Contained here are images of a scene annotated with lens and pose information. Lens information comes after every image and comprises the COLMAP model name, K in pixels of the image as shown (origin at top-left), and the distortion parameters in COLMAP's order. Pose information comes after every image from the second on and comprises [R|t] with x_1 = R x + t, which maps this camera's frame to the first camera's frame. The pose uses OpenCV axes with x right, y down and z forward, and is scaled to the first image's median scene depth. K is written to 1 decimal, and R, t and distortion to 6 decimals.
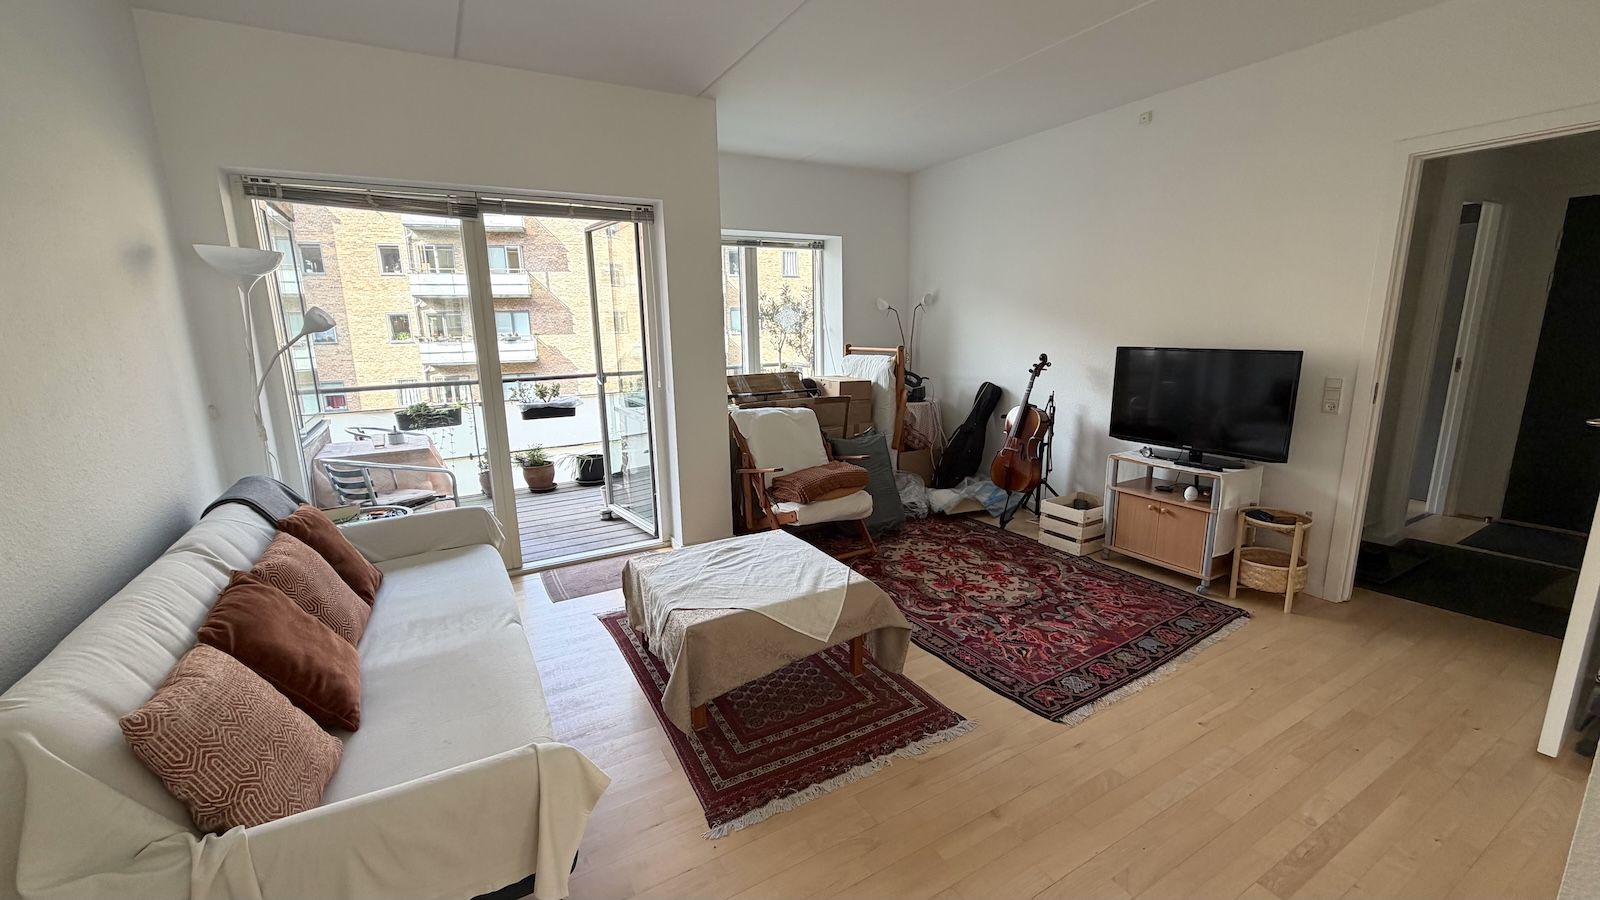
lens RADIAL K [[633.6, 0, 798.3], [0, 633.6, 452.6], [0, 0, 1]] dist [0.000292, -0.000002]
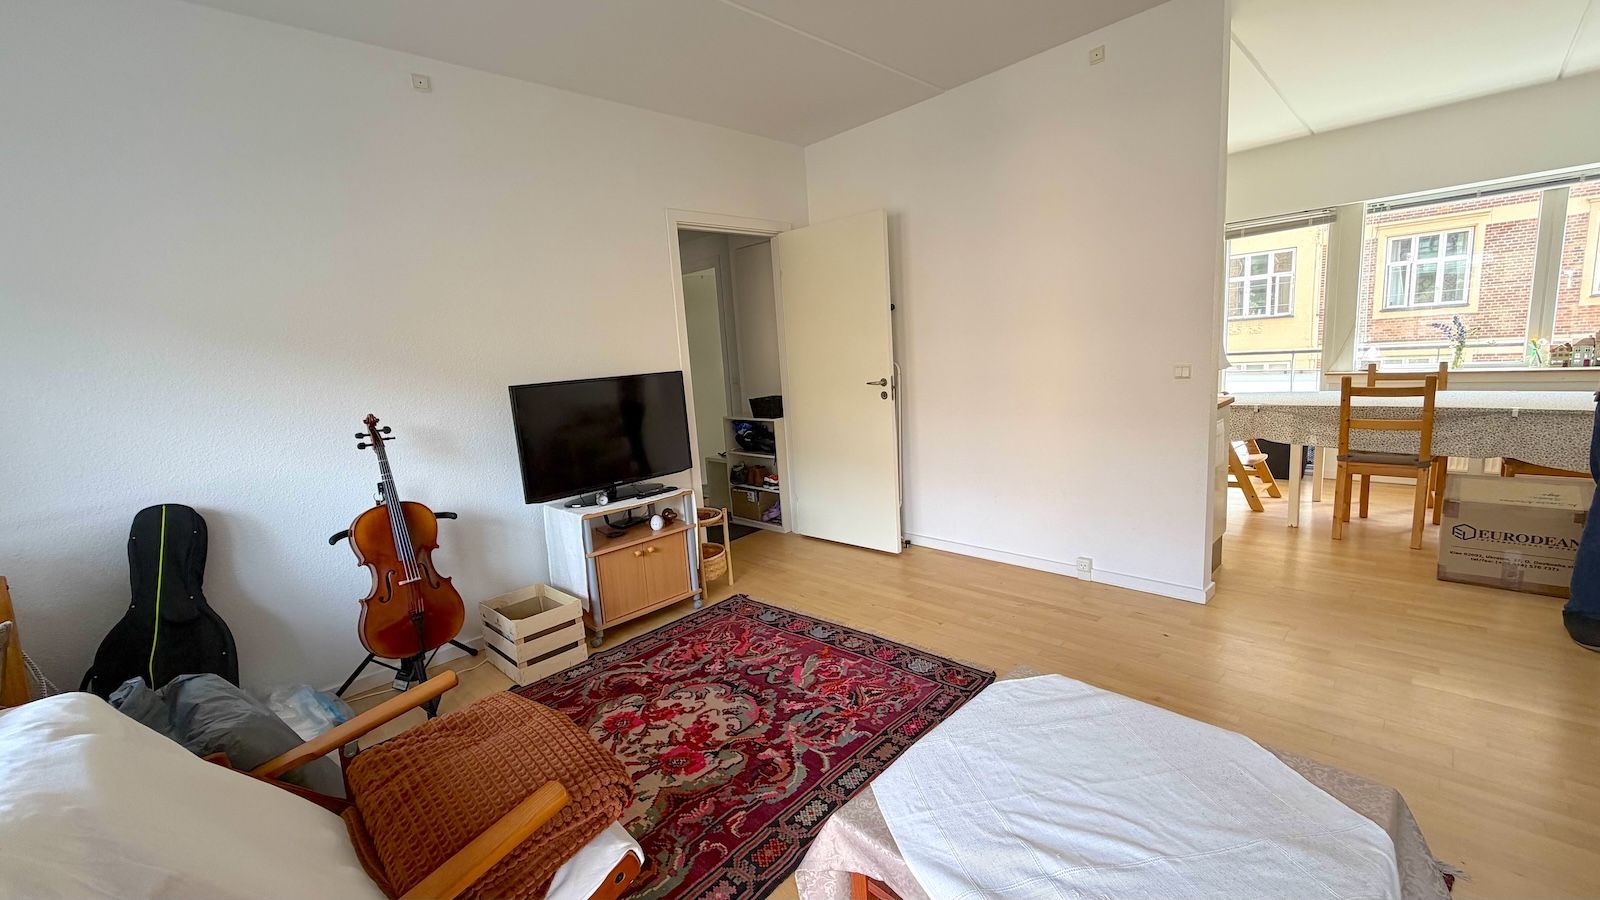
lens RADIAL K [[633.6, 0, 799.2], [0, 633.6, 452.4], [0, 0, 1]] dist [0.000292, -0.000002]
pose [[-0.252122, -0.124151, 0.959699, -0.380419], [0.264127, 0.945251, 0.191670, -0.179194], [-0.930952, 0.301807, -0.205527, 1.044635]]
